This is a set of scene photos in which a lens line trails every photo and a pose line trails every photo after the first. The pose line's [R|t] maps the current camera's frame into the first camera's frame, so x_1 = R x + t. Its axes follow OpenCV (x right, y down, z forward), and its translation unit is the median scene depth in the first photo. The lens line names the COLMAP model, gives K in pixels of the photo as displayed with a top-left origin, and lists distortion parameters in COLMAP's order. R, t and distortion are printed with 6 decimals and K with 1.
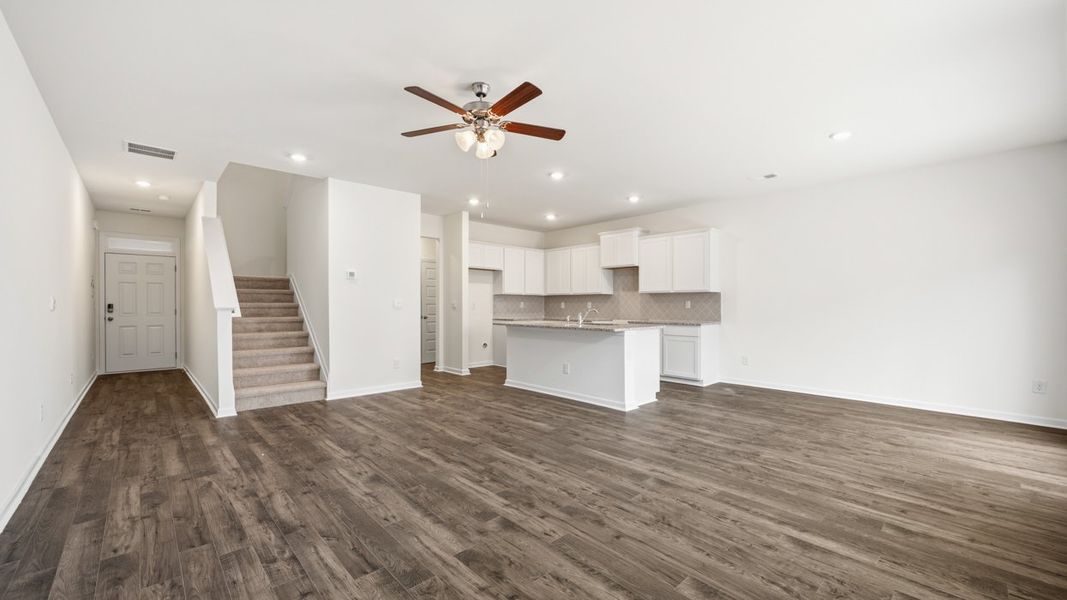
lens RADIAL K [[424.6, 0, 535.9], [0, 424.6, 305.4], [0, 0, 1]] dist [-0.000623, -0.000129]
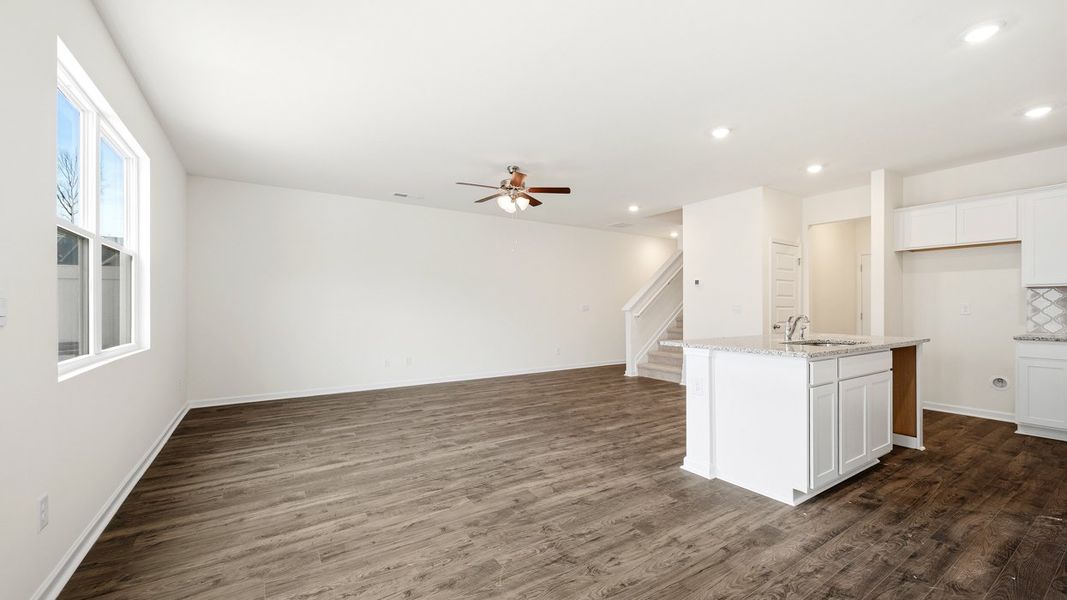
lens RADIAL K [[424.6, 0, 535.9], [0, 424.6, 305.4], [0, 0, 1]] dist [-0.000623, -0.000129]
pose [[-0.175770, -0.006212, -0.984412, 1.266783], [-0.000157, 0.999980, -0.006283, -0.000952], [0.984431, -0.000950, -0.175768, 1.244739]]
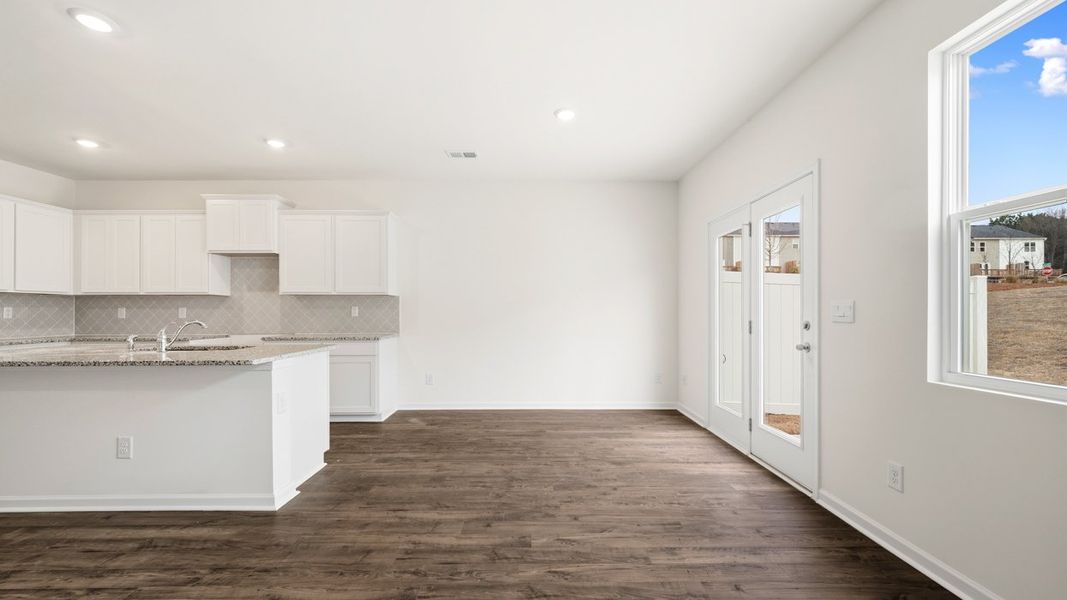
lens RADIAL K [[421.3, 0, 536.1], [0, 421.3, 310.9], [0, 0, 1]] dist [-0.001924, -0.000165]
pose [[0.674442, -0.001562, 0.738326, 0.056620], [0.003322, 0.999994, -0.000919, -0.002825], [-0.738321, 0.003073, 0.674443, 0.549586]]
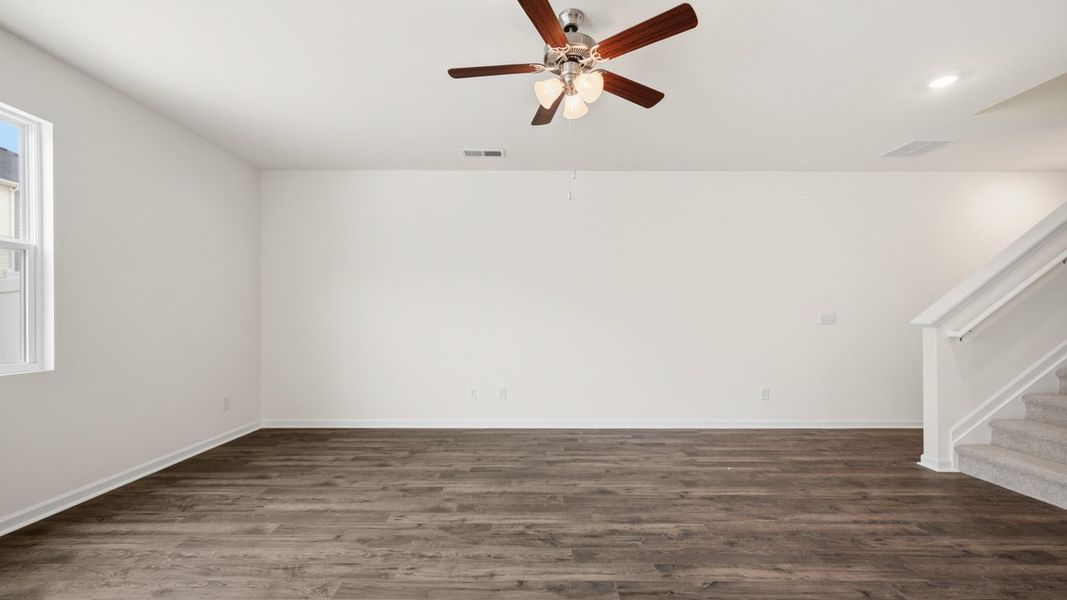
lens RADIAL K [[428.9, 0, 523.0], [0, 428.9, 318.0], [0, 0, 1]] dist [-0.001559, -0.000066]
pose [[-0.688360, -0.000069, -0.725370, 0.418610], [-0.002895, 0.999992, 0.002652, -0.003755], [0.725364, 0.003926, -0.688355, 1.327063]]
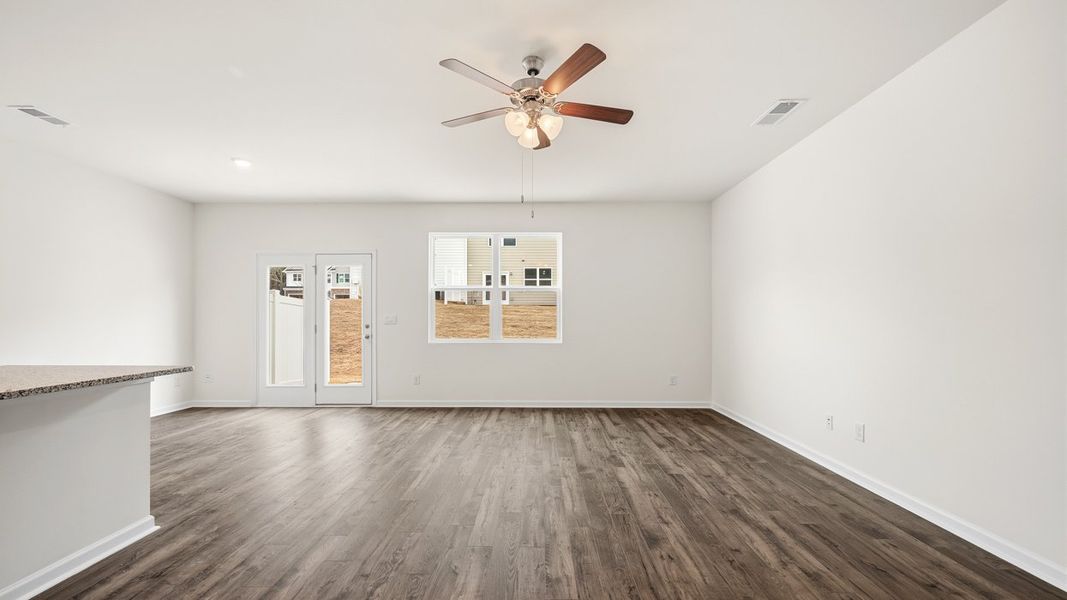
lens RADIAL K [[417.0, 0, 534.9], [0, 417.0, 316.7], [0, 0, 1]] dist [0.001233, -0.000008]
pose [[-0.721346, 0.003547, 0.692566, -0.648193], [0.000598, 0.999990, -0.004499, -0.004000], [-0.692575, -0.002831, -0.721340, 1.463116]]
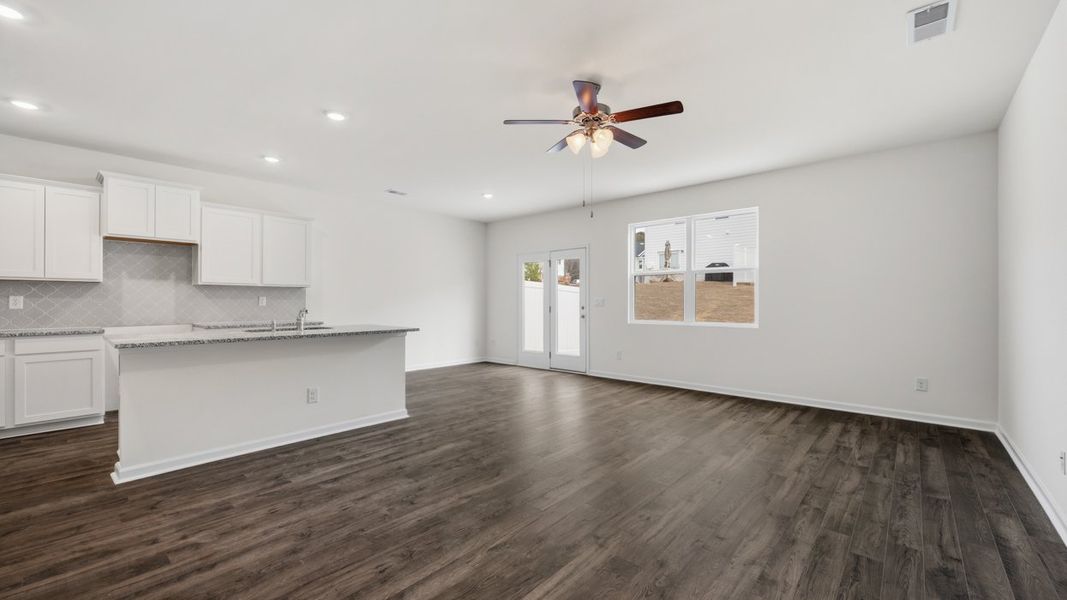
lens RADIAL K [[423.7, 0, 541.9], [0, 423.7, 301.1], [0, 0, 1]] dist [-0.000425, -0.000077]
pose [[-0.098254, 0.001385, 0.995160, -1.031001], [0.000562, 0.999999, -0.001337, -0.003027], [-0.995161, 0.000428, -0.098254, 1.117639]]
